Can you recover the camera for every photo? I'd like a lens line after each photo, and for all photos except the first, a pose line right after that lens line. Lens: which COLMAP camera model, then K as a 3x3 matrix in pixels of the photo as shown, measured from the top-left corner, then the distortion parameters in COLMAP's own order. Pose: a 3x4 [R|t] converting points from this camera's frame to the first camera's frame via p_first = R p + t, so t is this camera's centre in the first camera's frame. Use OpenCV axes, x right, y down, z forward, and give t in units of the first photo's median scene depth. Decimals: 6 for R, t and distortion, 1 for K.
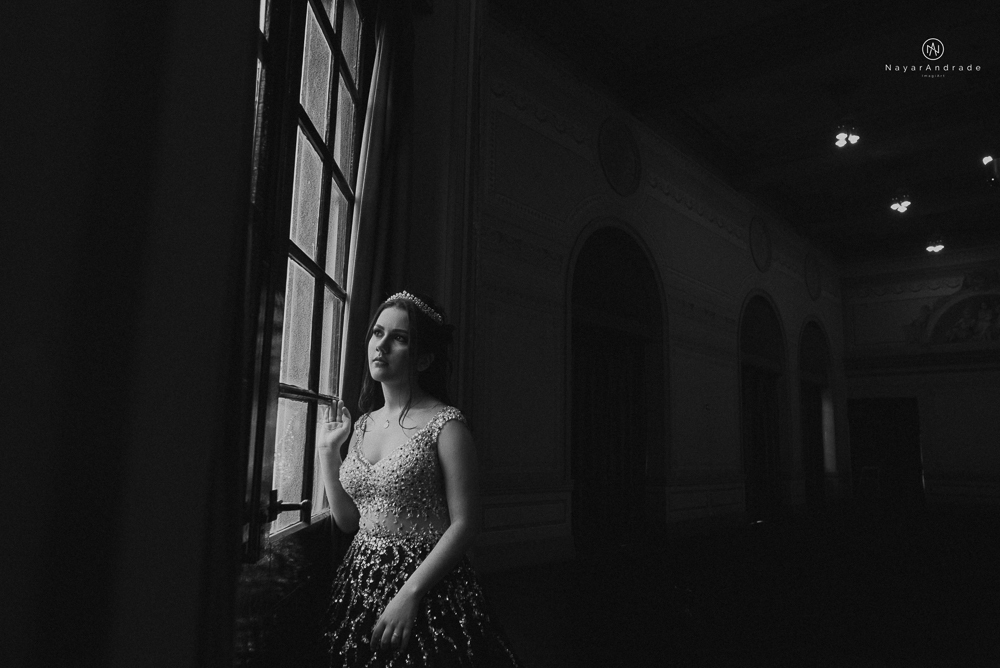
lens RADIAL K [[691.1, 0, 501.1], [0, 691.1, 336.5], [0, 0, 1]] dist [-0.048372, 0.037482]
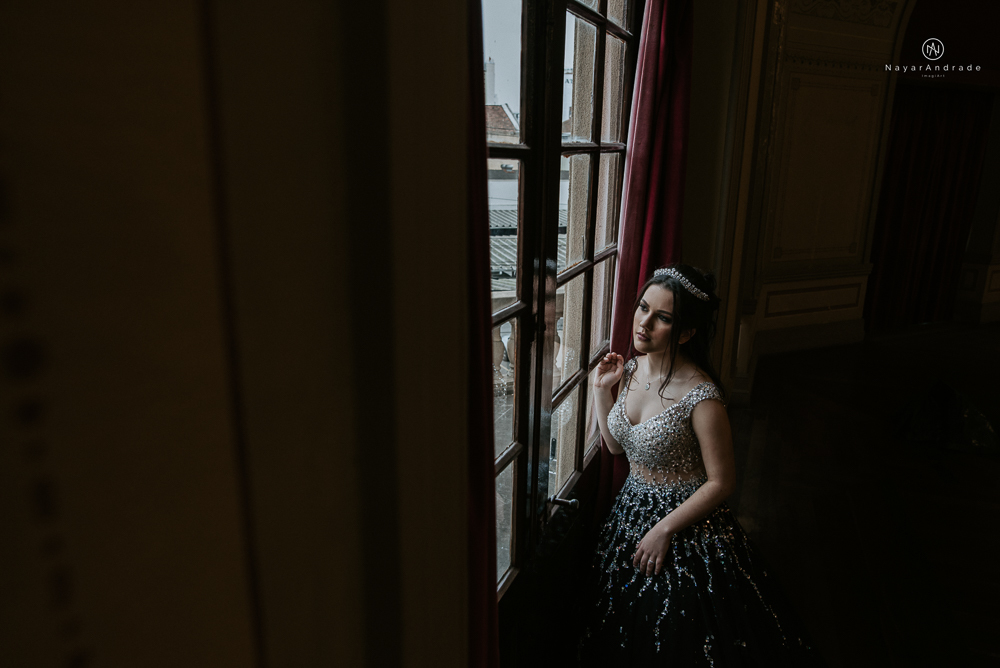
lens RADIAL K [[706.4, 0, 503.7], [0, 706.4, 330.8], [0, 0, 1]] dist [-0.038578, 0.038915]
pose [[0.924049, 0.090610, -0.371381, 0.035552], [0.054245, 0.930592, 0.362016, -0.395452], [0.378406, -0.354666, 0.854997, -0.057087]]
